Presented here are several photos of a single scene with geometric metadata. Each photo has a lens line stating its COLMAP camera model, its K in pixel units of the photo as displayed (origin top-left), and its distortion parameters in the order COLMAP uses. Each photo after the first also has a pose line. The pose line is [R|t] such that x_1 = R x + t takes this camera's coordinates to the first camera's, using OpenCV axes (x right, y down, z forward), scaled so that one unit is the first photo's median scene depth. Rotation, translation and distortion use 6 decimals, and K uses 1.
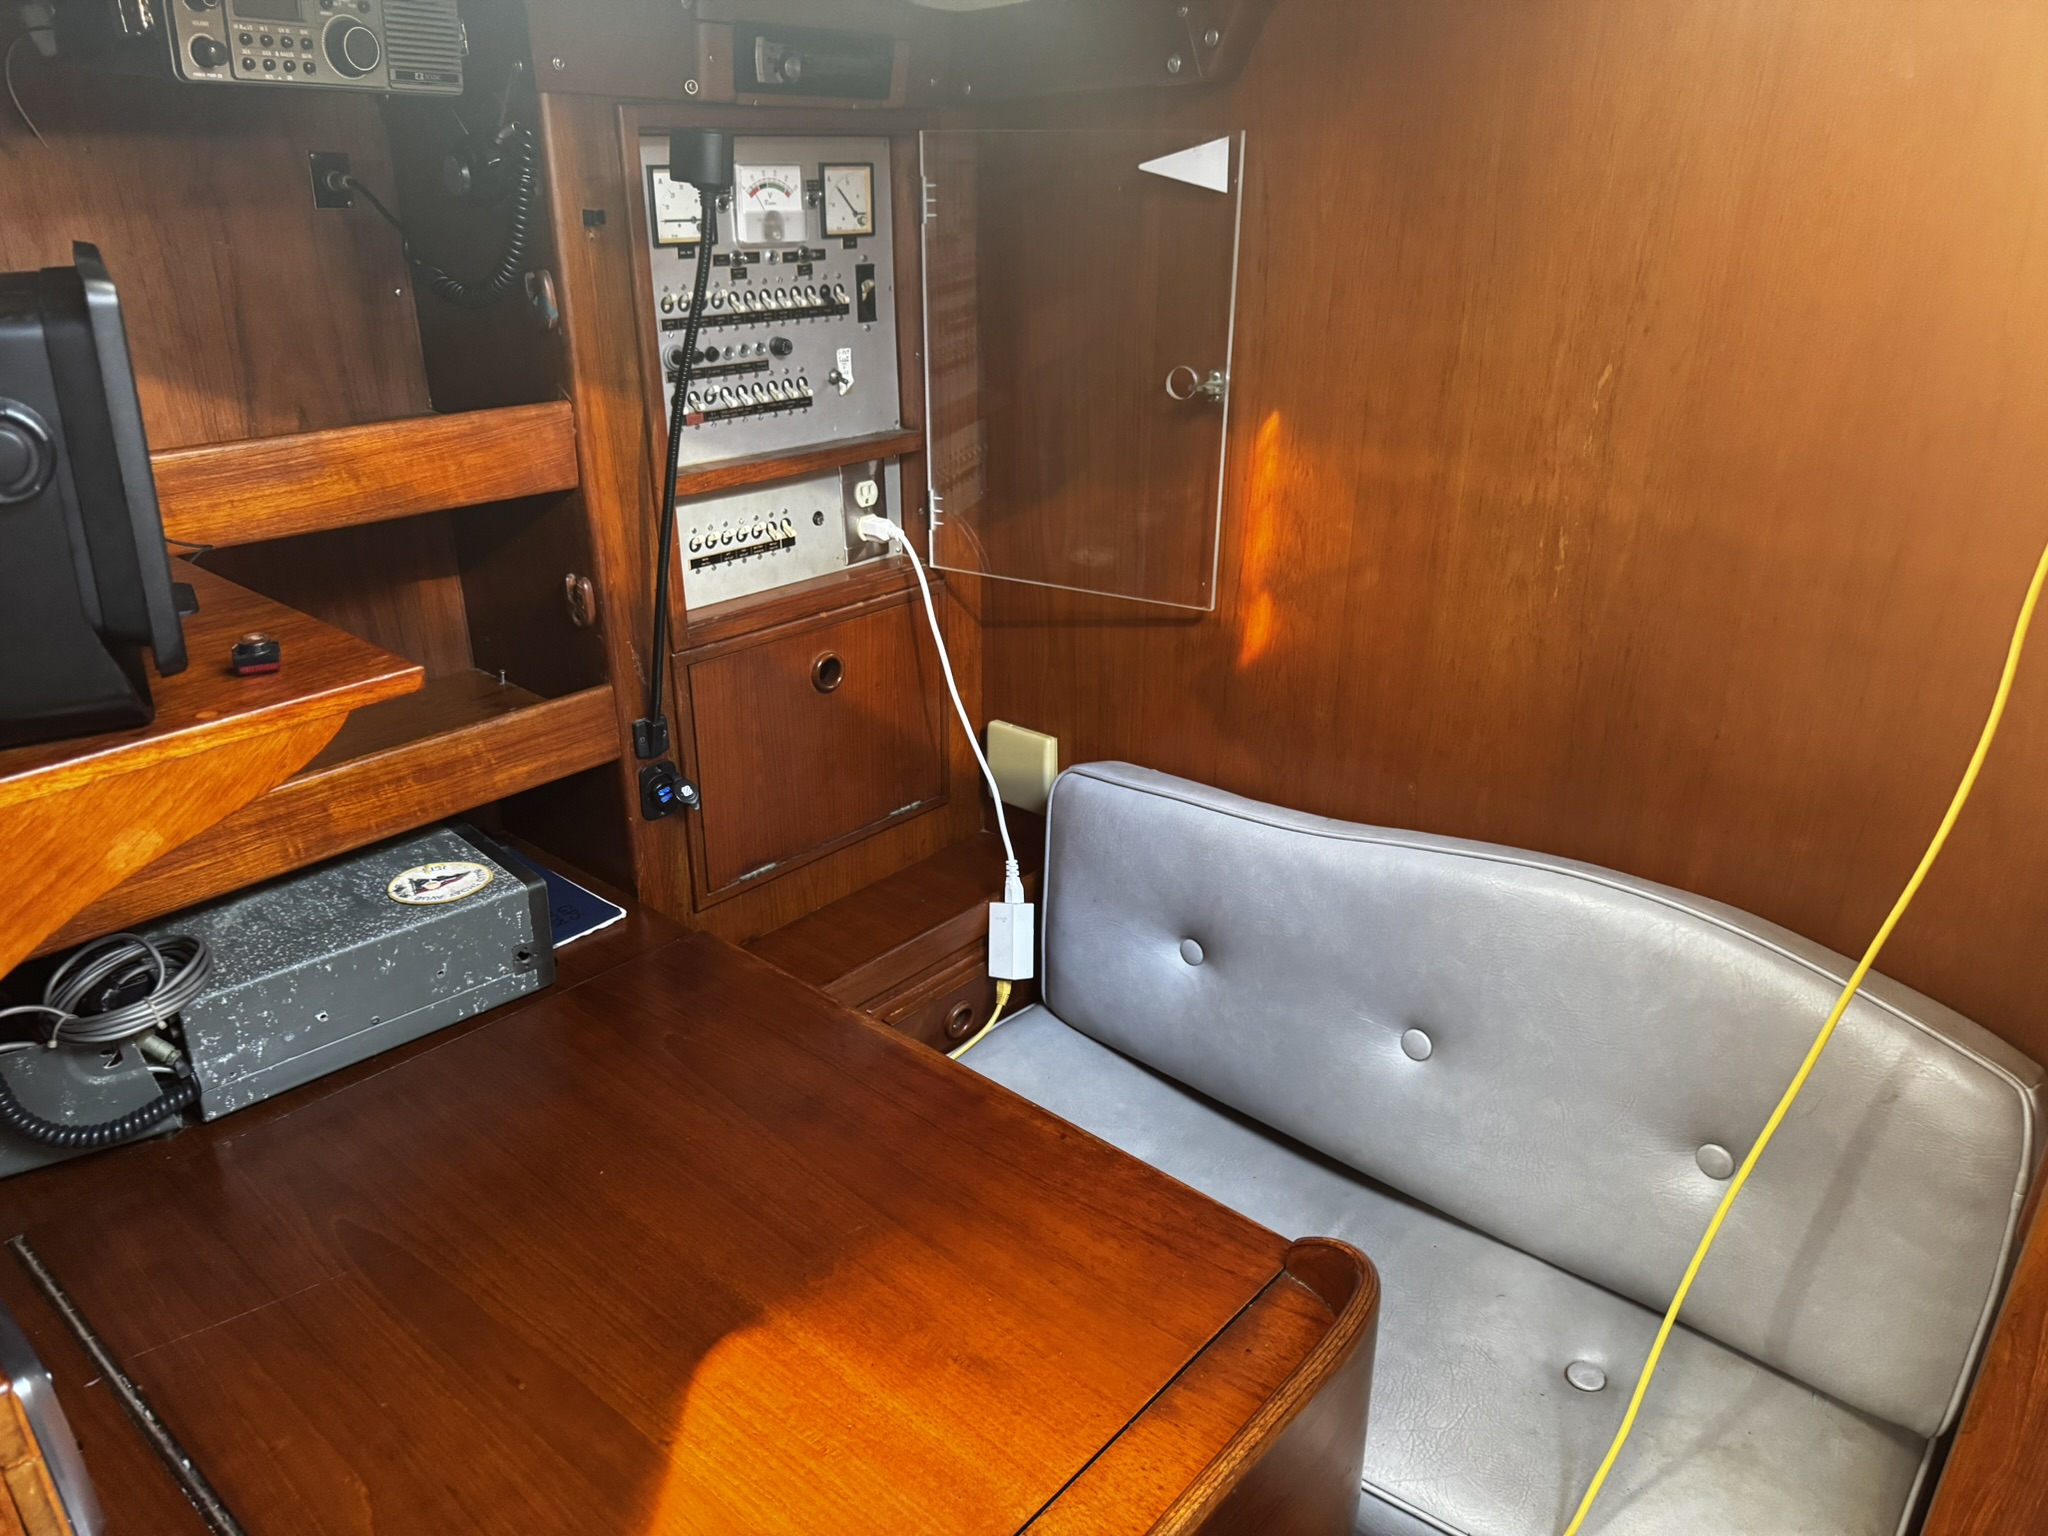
lens RADIAL K [[1447.1, 0, 1024.0], [0, 1447.1, 768.0], [0, 0, 1]] dist [-0.018902, 0.009324]
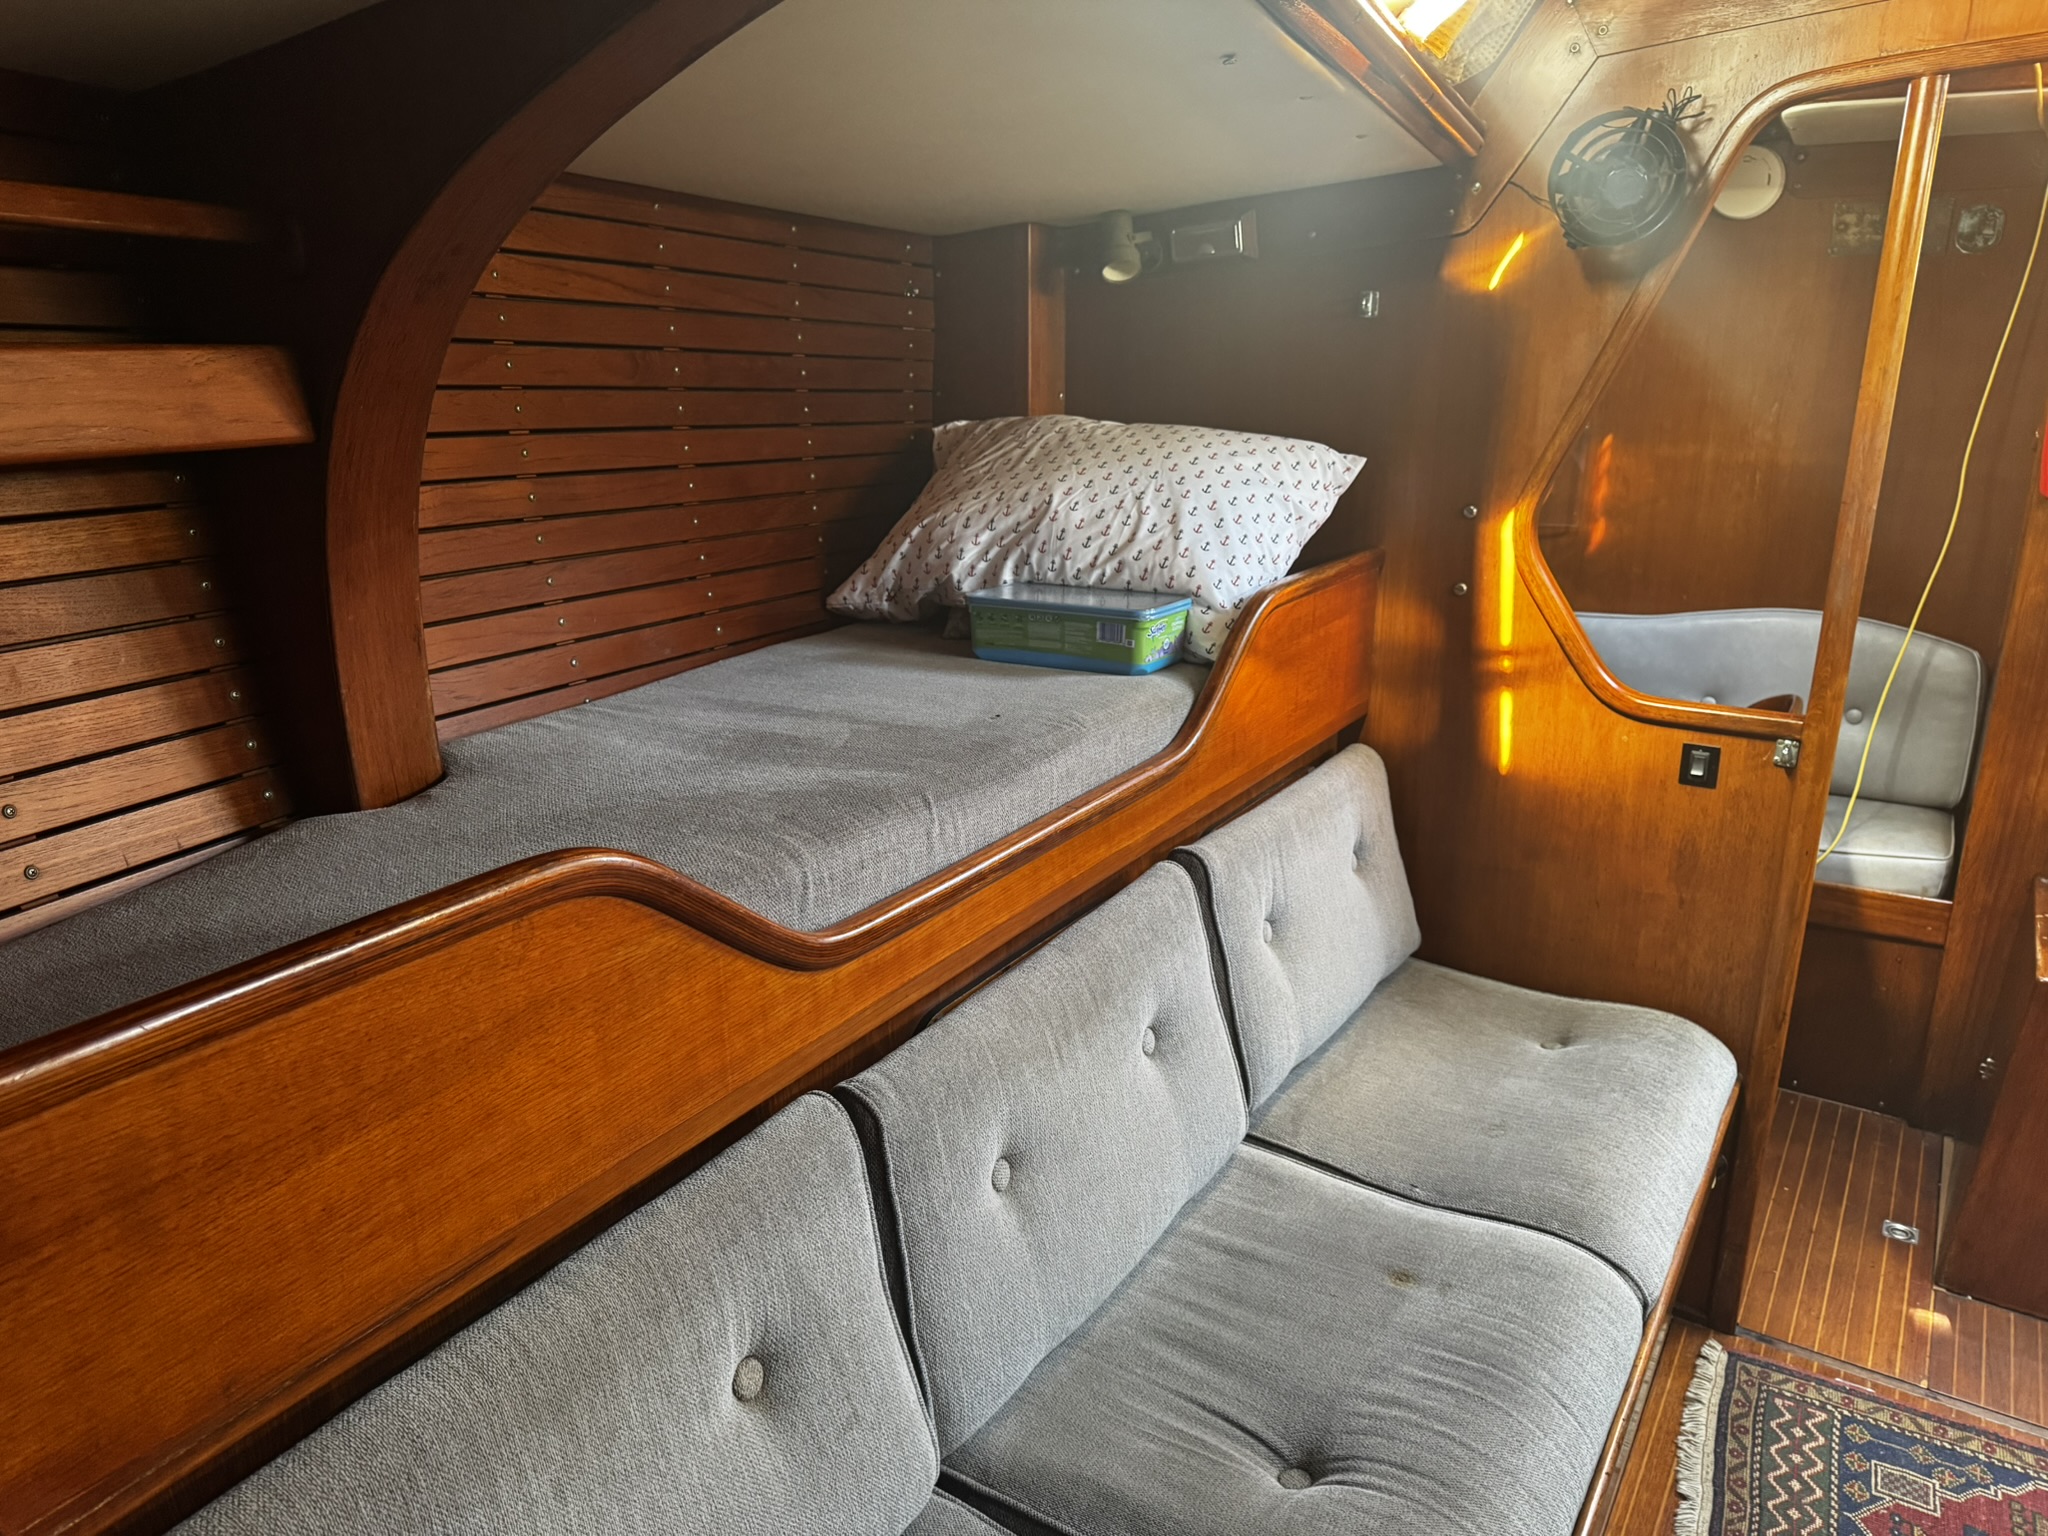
lens RADIAL K [[1430.7, 0, 1026.8], [0, 1430.7, 741.2], [0, 0, 1]] dist [0.048996, -0.063063]
pose [[0.989212, -0.050751, 0.137417, -1.164309], [0.066057, 0.991821, -0.109217, 0.455904], [-0.130750, 0.117116, 0.984474, -1.142236]]
